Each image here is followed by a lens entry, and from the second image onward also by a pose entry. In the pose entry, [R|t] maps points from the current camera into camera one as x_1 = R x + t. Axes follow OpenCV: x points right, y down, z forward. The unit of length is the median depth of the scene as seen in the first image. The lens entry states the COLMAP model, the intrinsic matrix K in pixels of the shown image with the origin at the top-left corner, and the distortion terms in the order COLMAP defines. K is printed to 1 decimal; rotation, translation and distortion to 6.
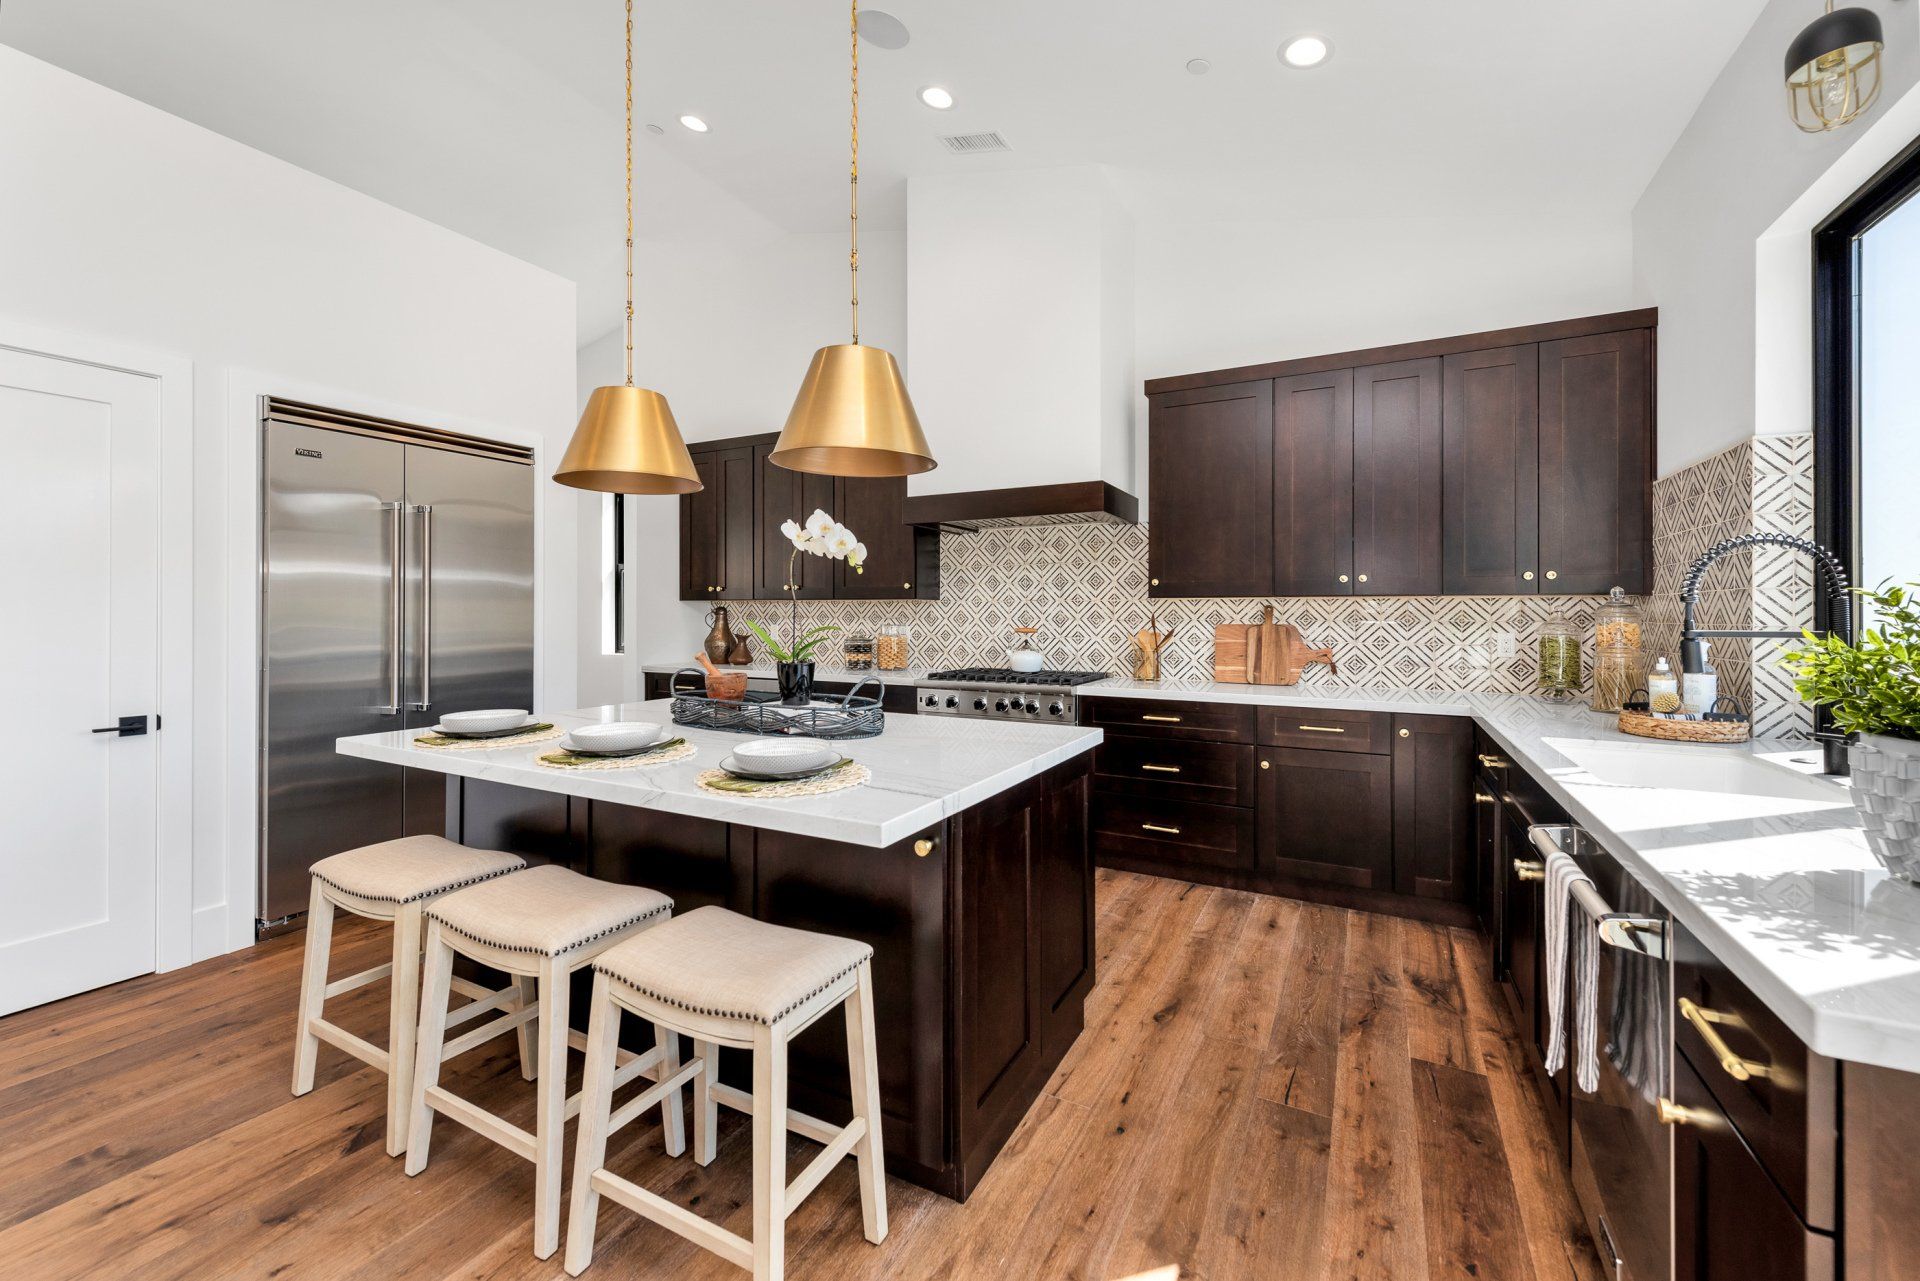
lens RADIAL K [[757.6, 0, 962.4], [0, 757.6, 617.3], [0, 0, 1]] dist [0.001291, 0.000037]
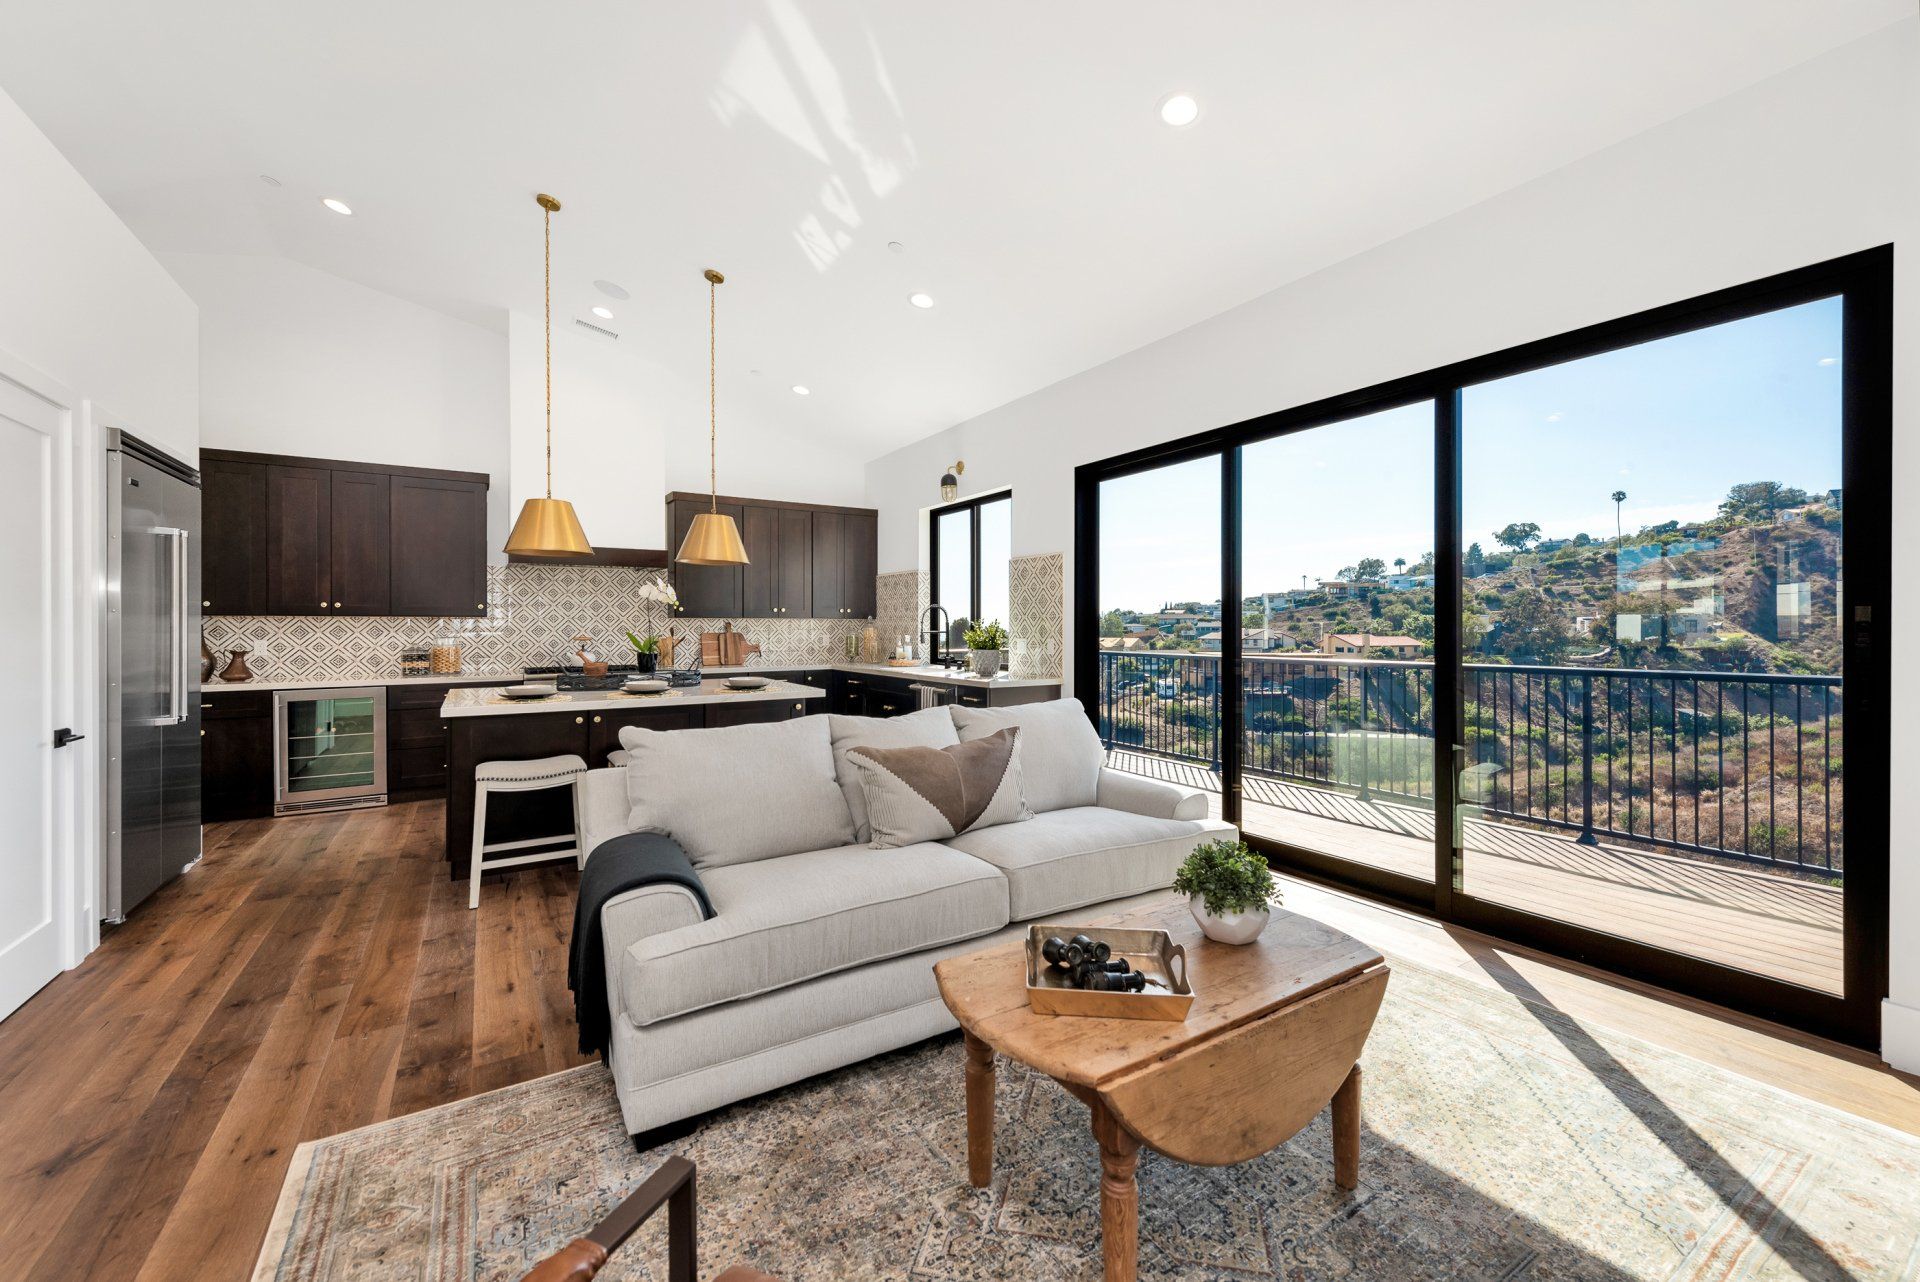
lens RADIAL K [[757.6, 0, 962.4], [0, 757.6, 617.8], [0, 0, 1]] dist [0.001291, 0.000037]
pose [[0.496978, 0.004626, 0.867751, -0.945071], [0.006263, 0.999941, -0.008918, -0.006672], [-0.867740, 0.009867, 0.496920, -0.432579]]
